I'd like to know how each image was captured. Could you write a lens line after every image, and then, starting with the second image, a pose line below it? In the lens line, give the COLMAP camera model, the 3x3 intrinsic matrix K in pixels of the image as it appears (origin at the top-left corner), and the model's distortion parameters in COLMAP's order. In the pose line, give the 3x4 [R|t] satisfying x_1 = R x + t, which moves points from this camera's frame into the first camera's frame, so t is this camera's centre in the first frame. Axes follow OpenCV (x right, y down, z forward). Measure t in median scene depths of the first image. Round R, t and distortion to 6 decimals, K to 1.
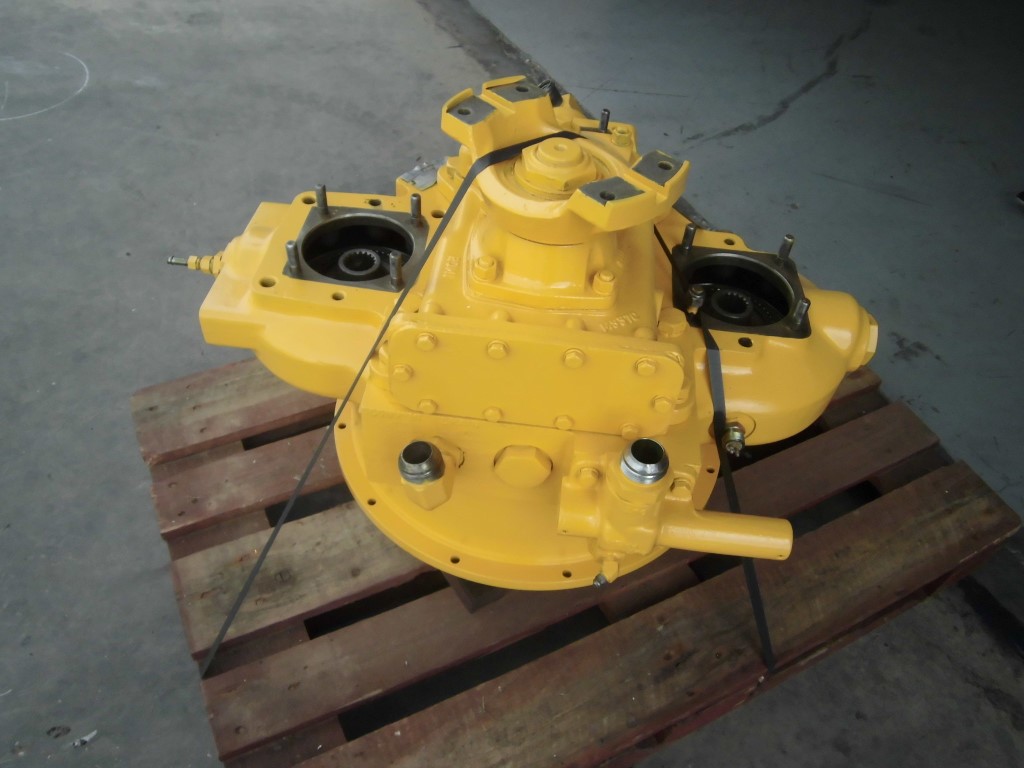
lens RADIAL K [[787.1, 0, 516.2], [0, 787.1, 386.0], [0, 0, 1]] dist [-0.050740, 0.001811]
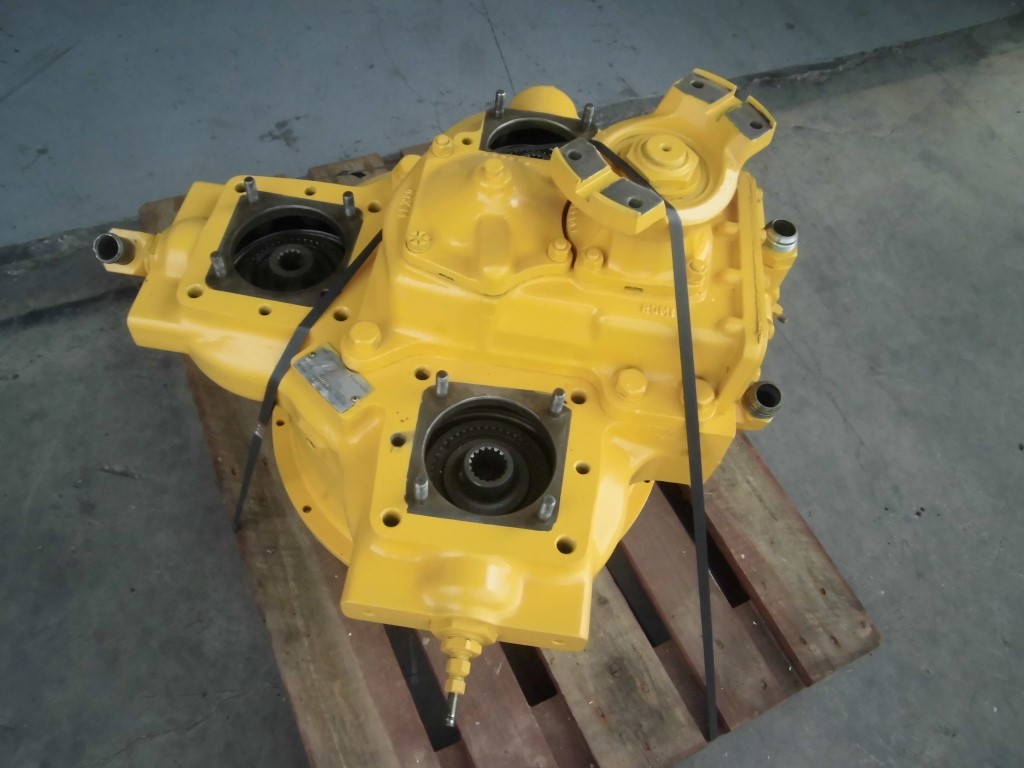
lens RADIAL K [[787.1, 0, 516.2], [0, 787.1, 386.0], [0, 0, 1]] dist [-0.050740, 0.001811]
pose [[0.031293, -0.872456, 0.487690, -0.486893], [0.663180, 0.383178, 0.642936, -0.637250], [-0.747806, 0.303307, 0.590586, 0.410620]]
